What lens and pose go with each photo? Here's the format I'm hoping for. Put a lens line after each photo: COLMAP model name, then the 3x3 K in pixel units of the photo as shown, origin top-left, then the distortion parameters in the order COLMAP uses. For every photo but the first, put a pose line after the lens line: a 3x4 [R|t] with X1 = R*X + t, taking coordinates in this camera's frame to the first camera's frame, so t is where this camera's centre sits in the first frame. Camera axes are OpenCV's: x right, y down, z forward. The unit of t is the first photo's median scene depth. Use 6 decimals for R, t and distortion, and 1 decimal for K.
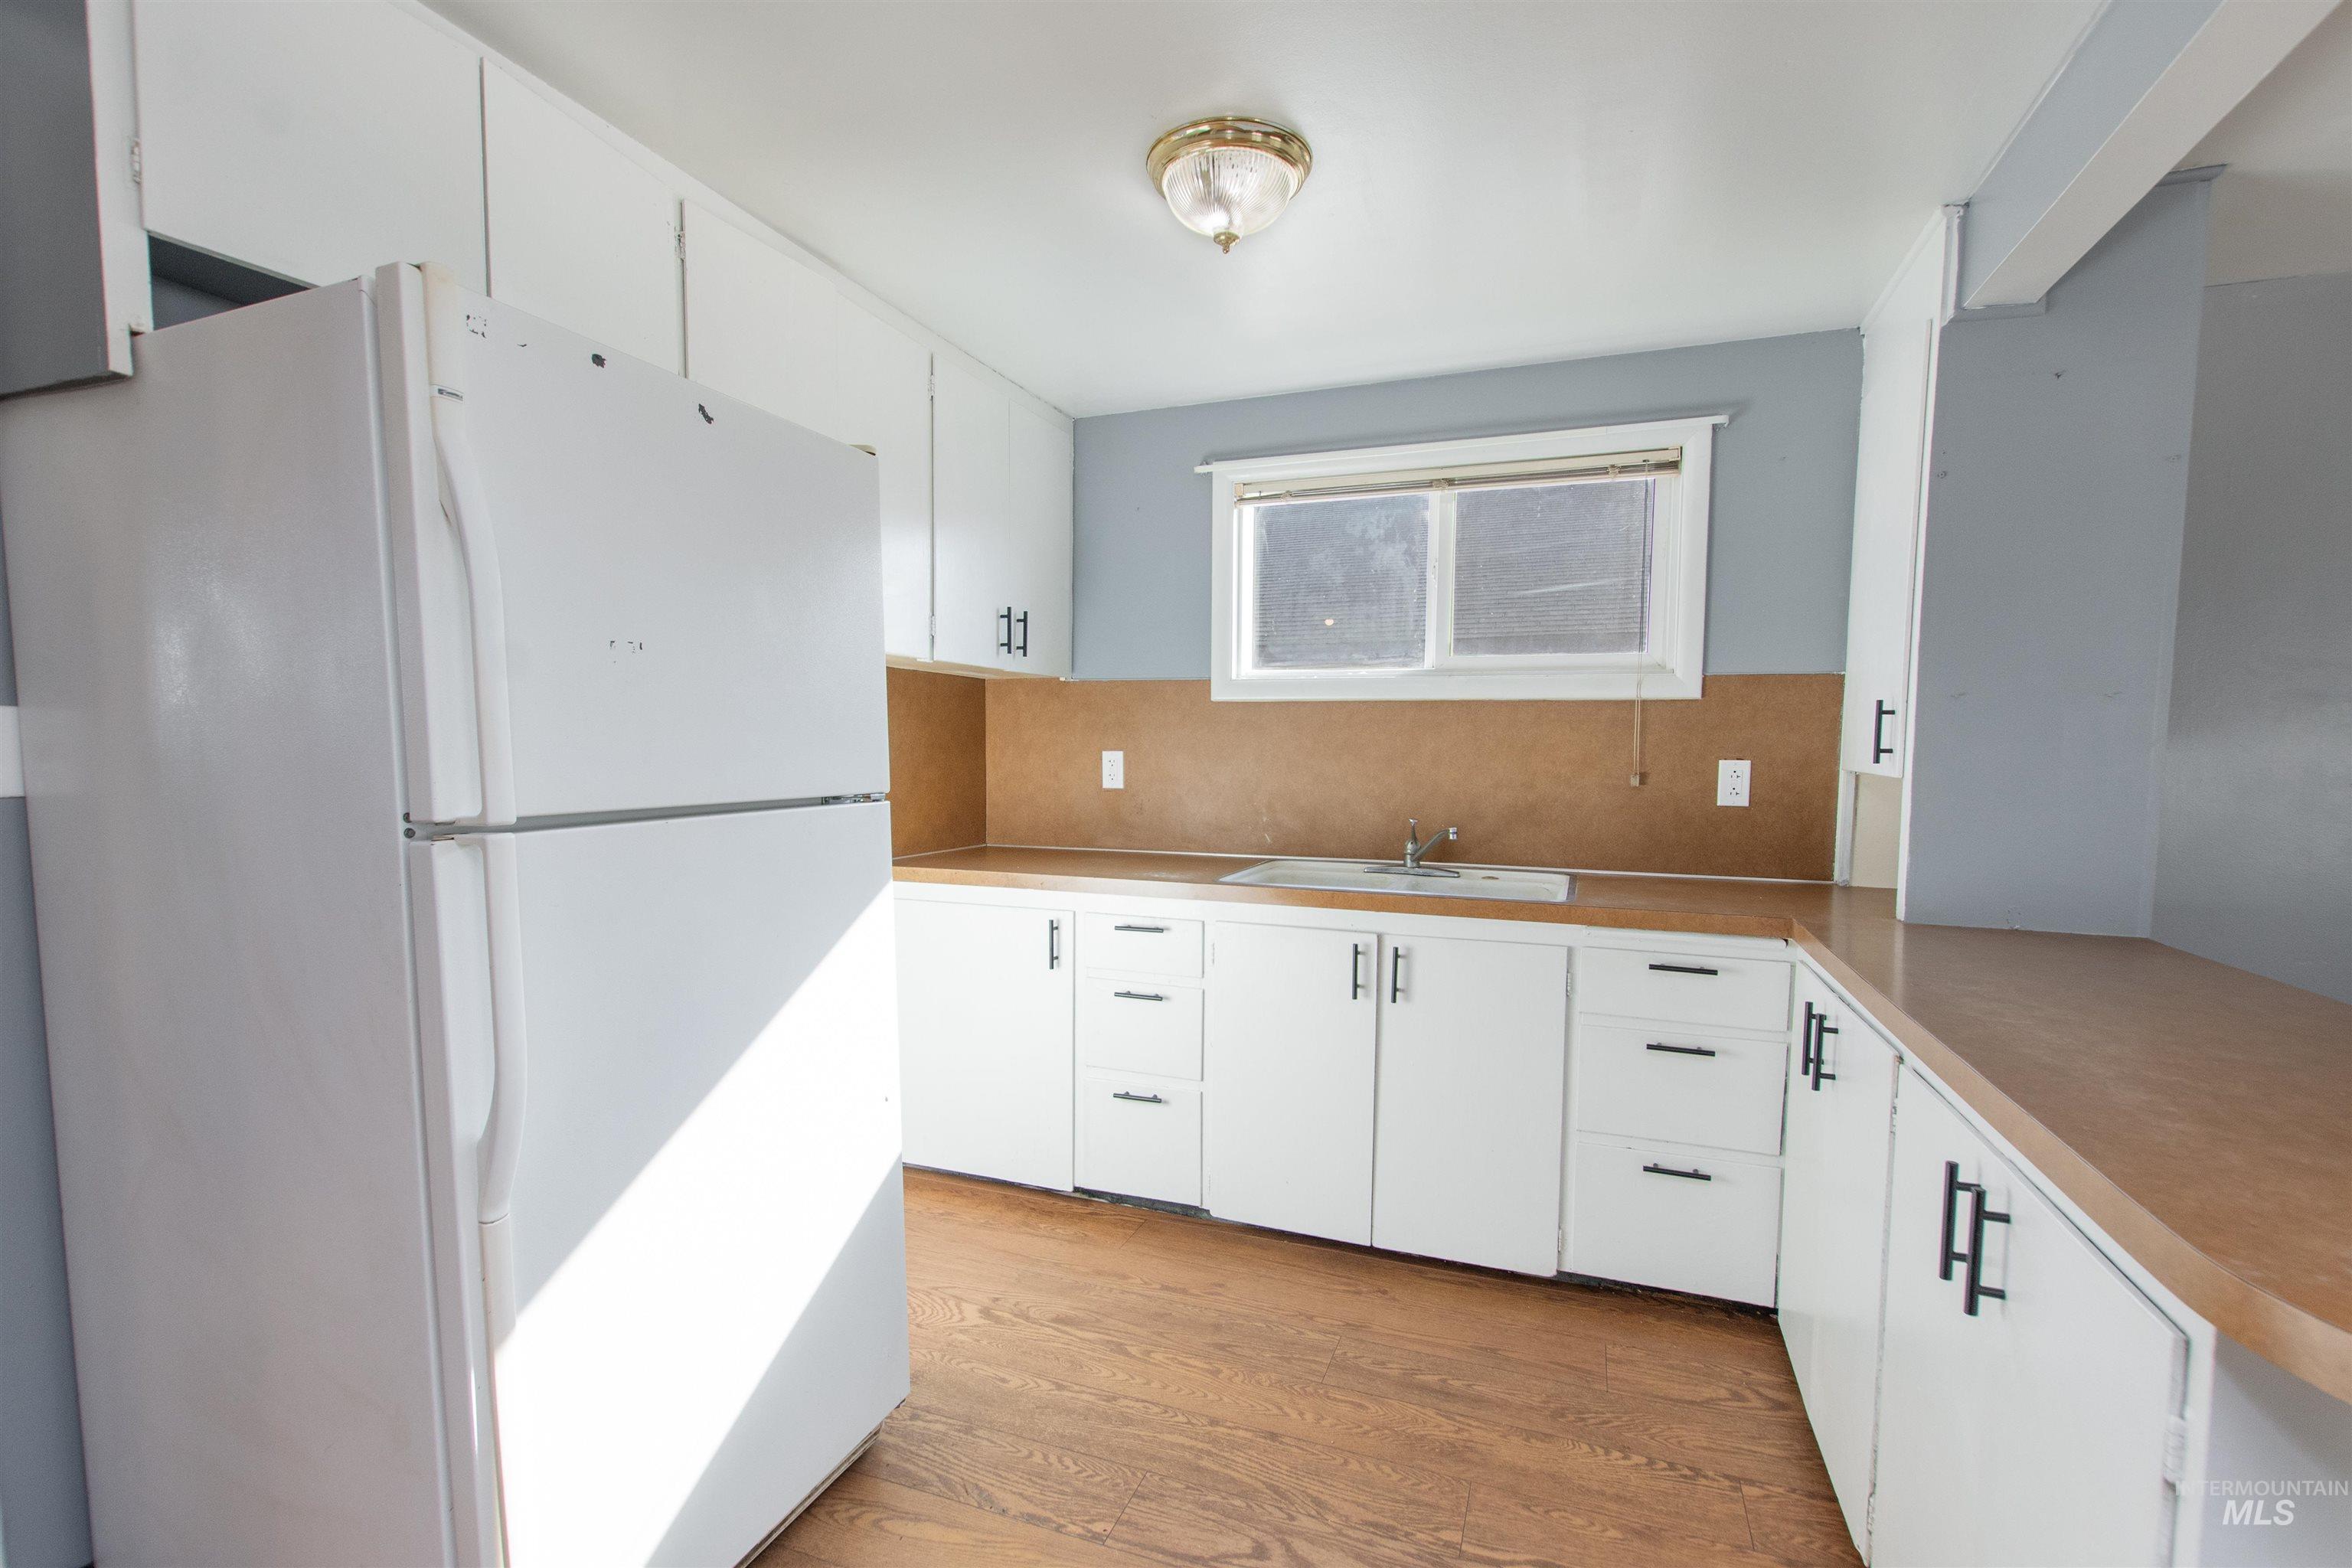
lens RADIAL K [[1071.4, 0, 1173.6], [0, 1071.4, 823.9], [0, 0, 1]] dist [0.000140, -0.000030]
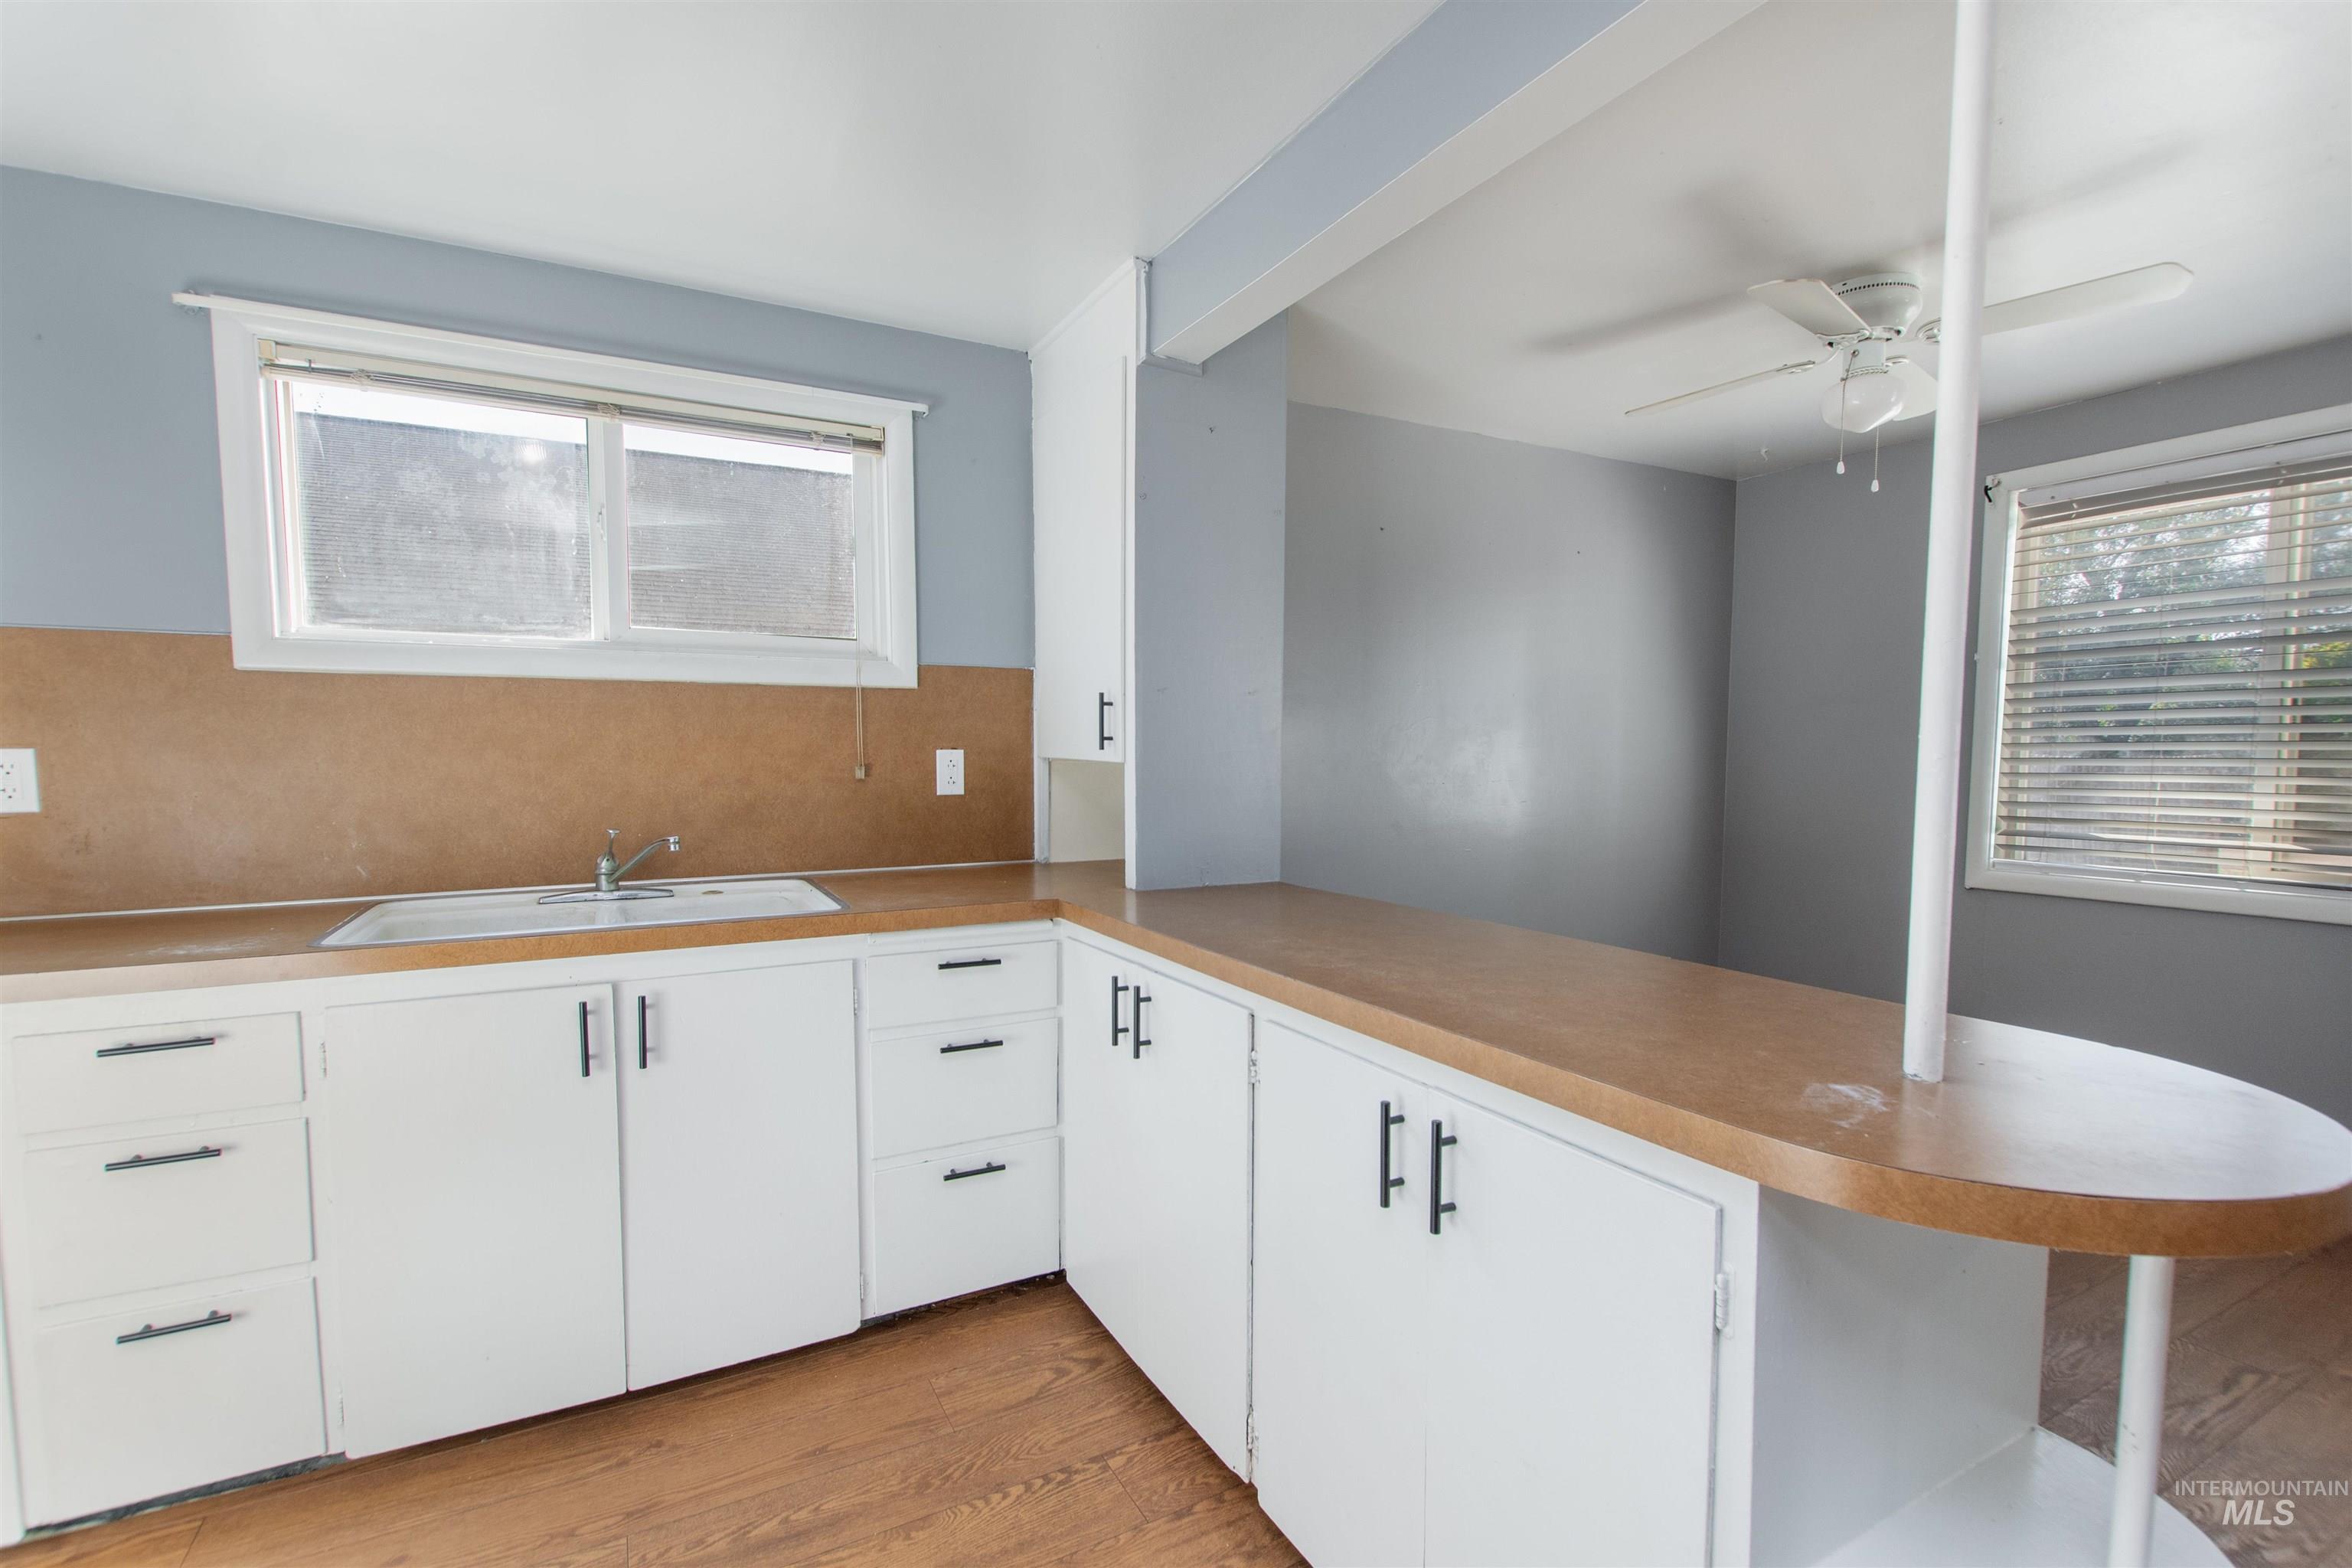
lens RADIAL K [[1050.8, 0, 1176.5], [0, 1050.8, 816.5], [0, 0, 1]] dist [0.005384, -0.000469]
pose [[0.651949, -0.060350, 0.755858, -0.095604], [0.061022, 0.997770, 0.027032, -0.010048], [-0.755804, 0.028500, 0.654178, 0.186996]]
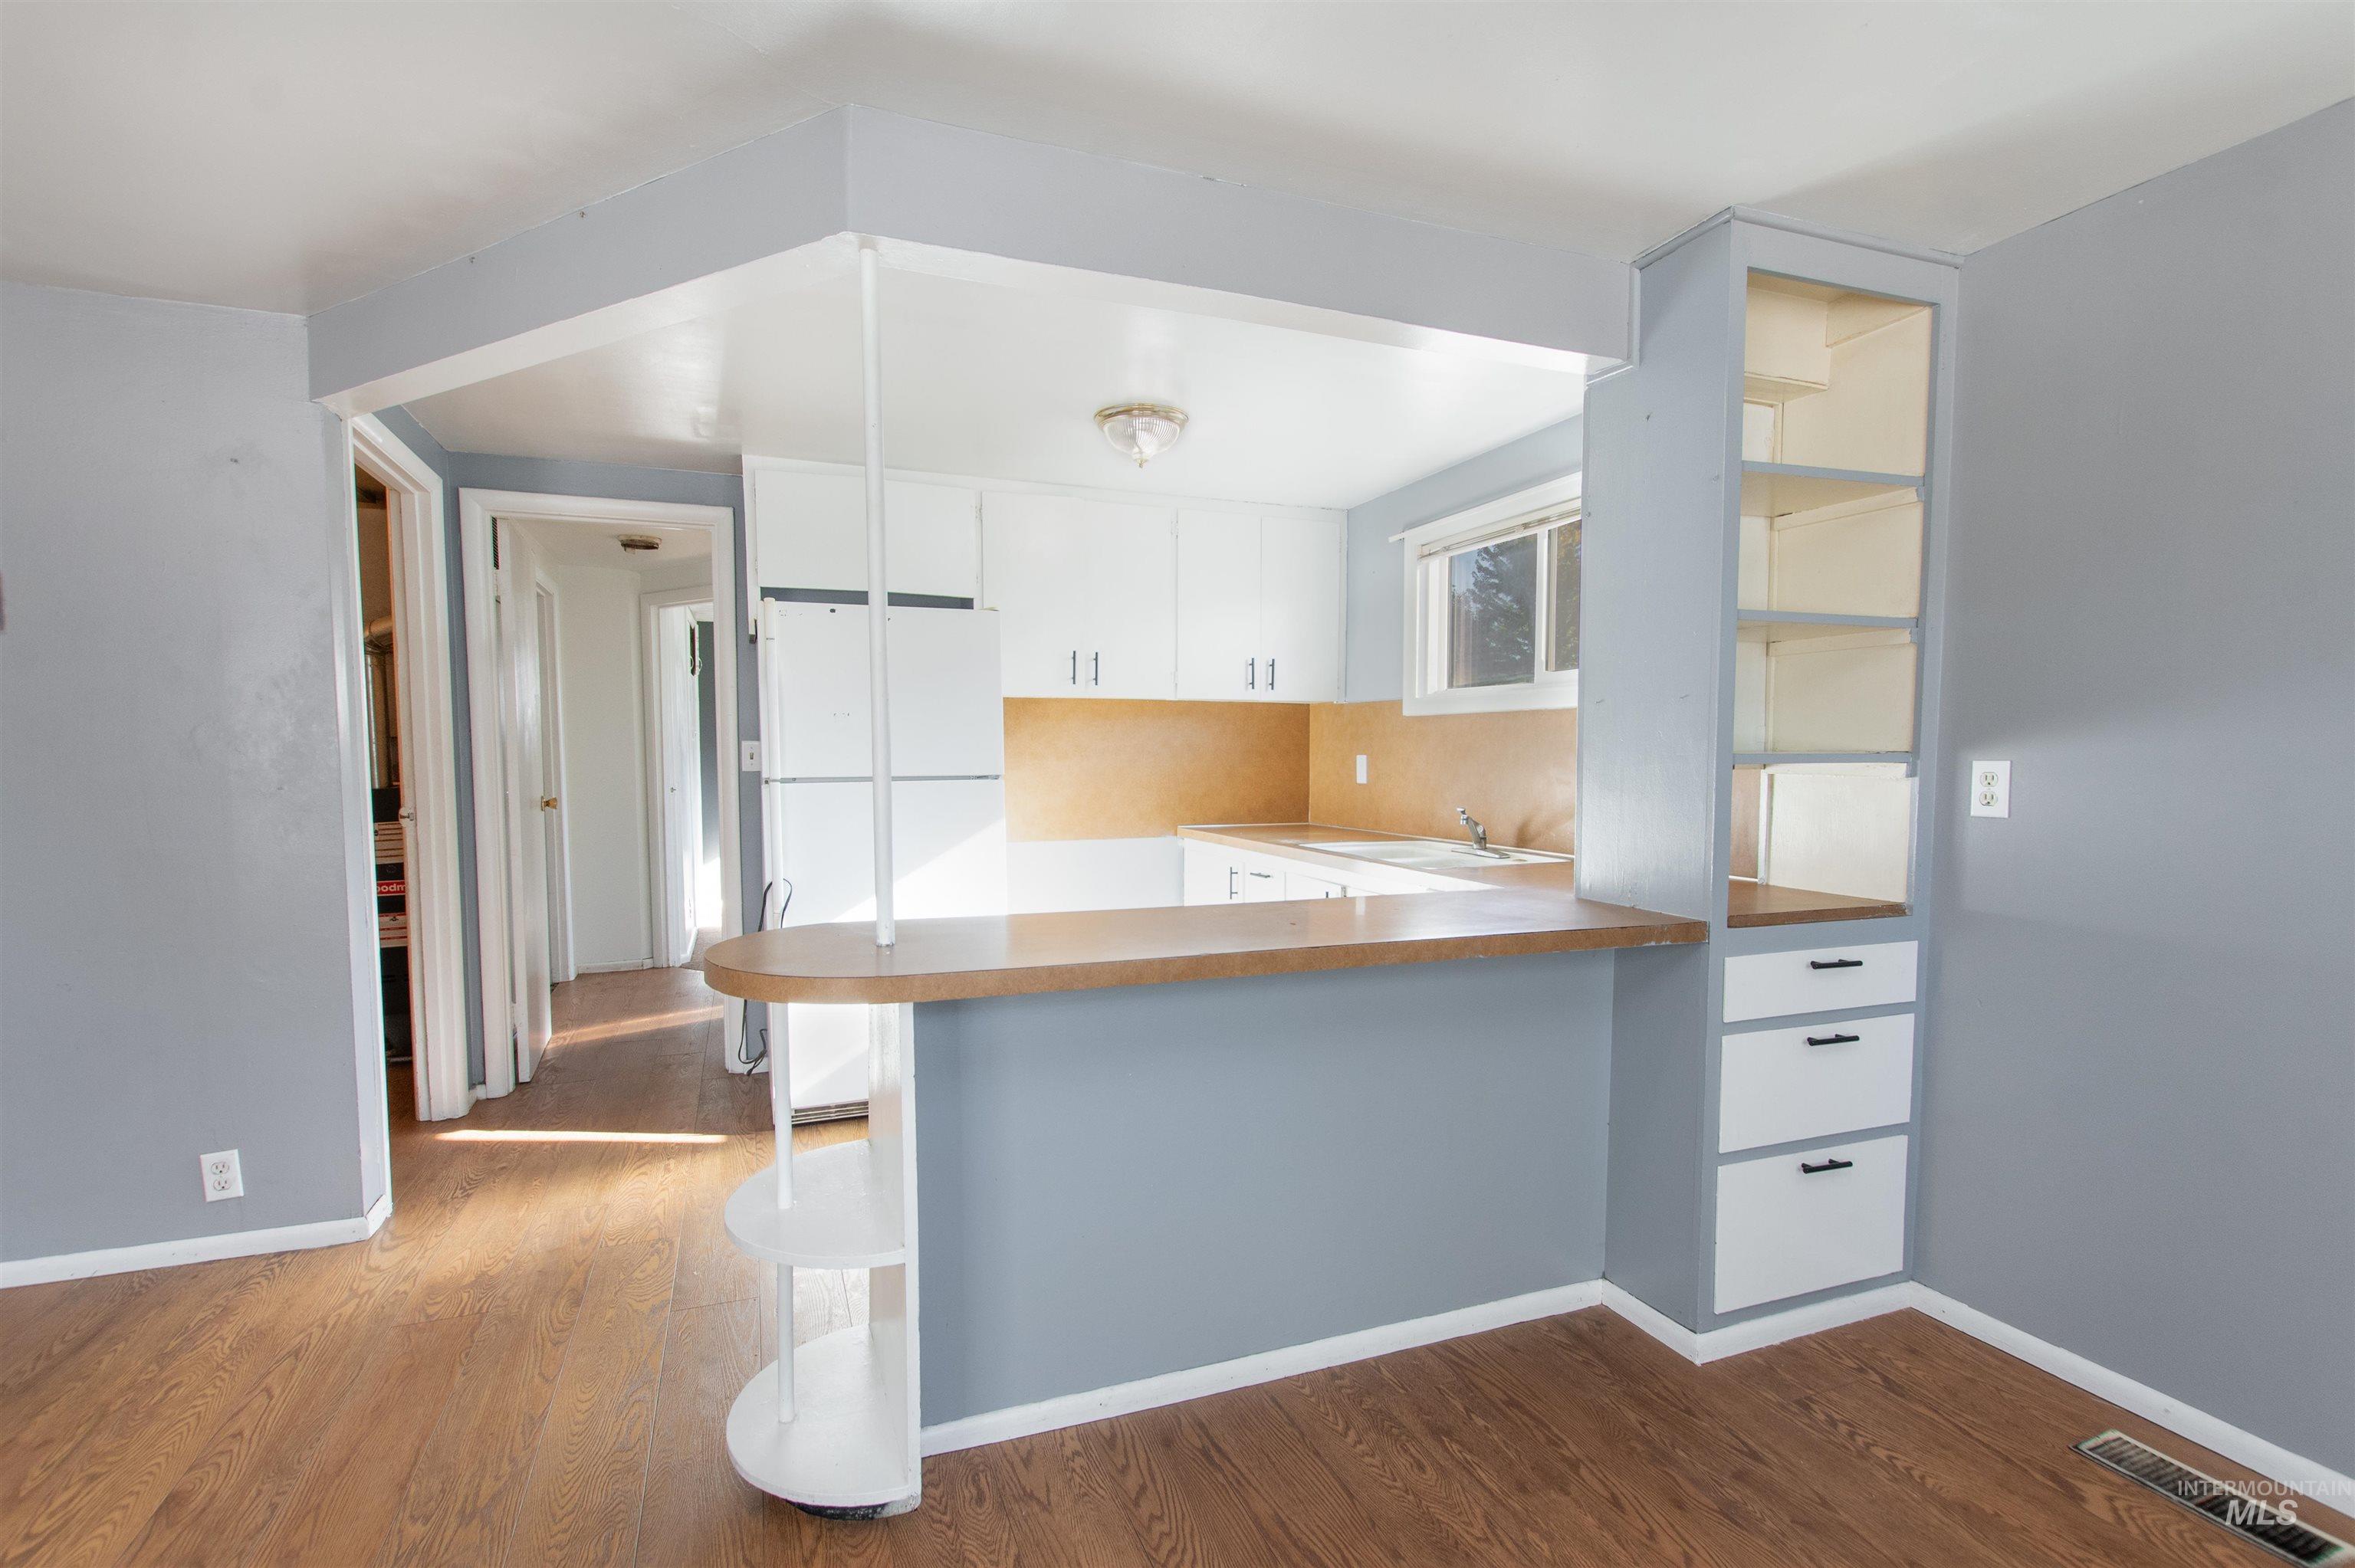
lens RADIAL K [[1090.7, 0, 1177.9], [0, 1090.7, 819.0], [0, 0, 1]] dist [0.011695, -0.007442]
pose [[0.675540, 0.038539, -0.736315, 0.978120], [-0.048775, 0.998781, 0.007527, 0.015025], [0.735708, 0.030829, 0.676597, -0.097625]]
